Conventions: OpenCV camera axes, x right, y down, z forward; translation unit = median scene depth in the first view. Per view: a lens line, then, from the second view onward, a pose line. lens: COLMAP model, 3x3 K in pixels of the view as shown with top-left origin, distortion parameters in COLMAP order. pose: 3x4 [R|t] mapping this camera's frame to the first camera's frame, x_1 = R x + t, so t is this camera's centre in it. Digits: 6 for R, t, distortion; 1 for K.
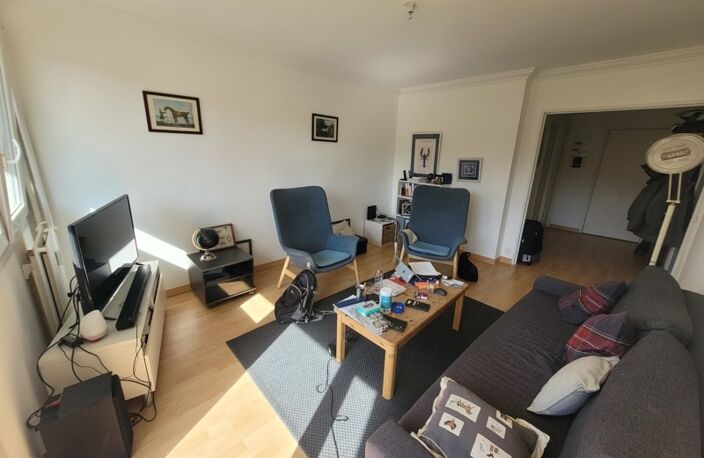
lens RADIAL K [[276.6, 0, 349.3], [0, 276.6, 225.9], [0, 0, 1]] dist [0.001580, -0.000165]
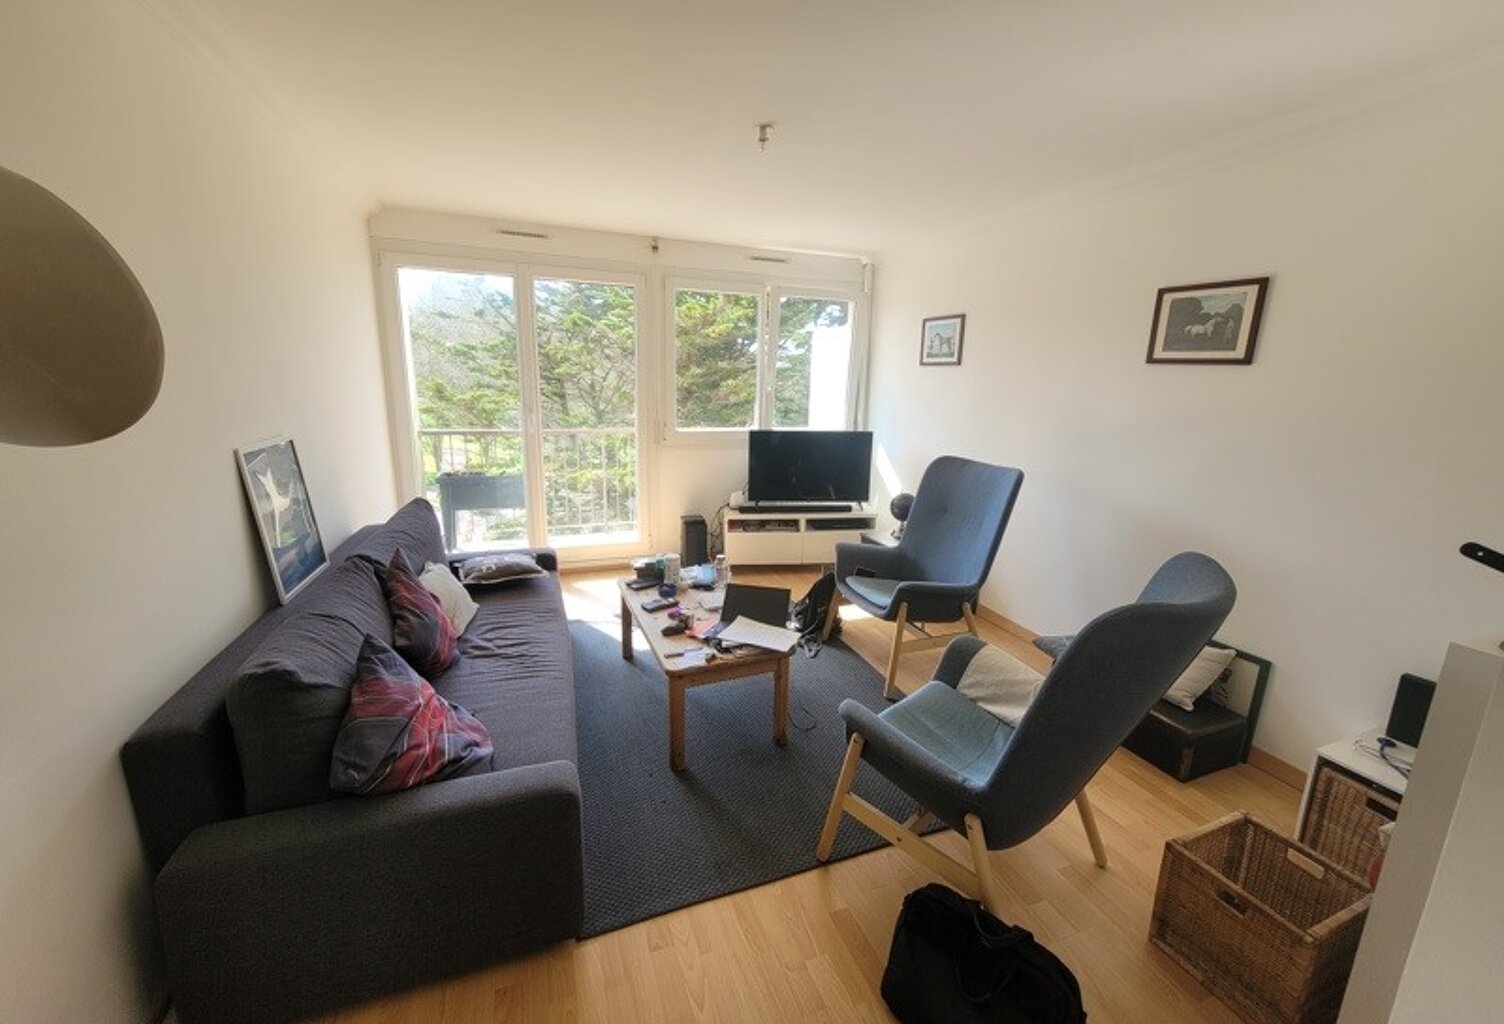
lens RADIAL K [[591.9, 0, 754.7], [0, 591.9, 510.6], [0, 0, 1]] dist [0.000843, 0.000015]
pose [[-0.349685, 0.177142, -0.919968, 0.882473], [-0.272194, 0.920394, 0.280686, -0.235184], [0.896455, 0.348561, -0.273631, 0.917950]]
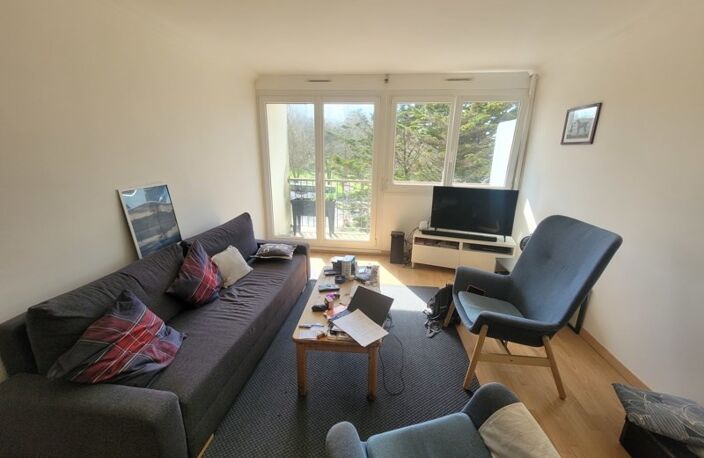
lens RADIAL K [[276.6, 0, 350.8], [0, 276.6, 228.8], [0, 0, 1]] dist [0.001580, -0.000165]
pose [[-0.739921, 0.152759, -0.655120, 0.546483], [-0.203516, 0.877402, 0.434450, -0.275396], [0.641169, 0.454786, -0.618119, 1.006091]]
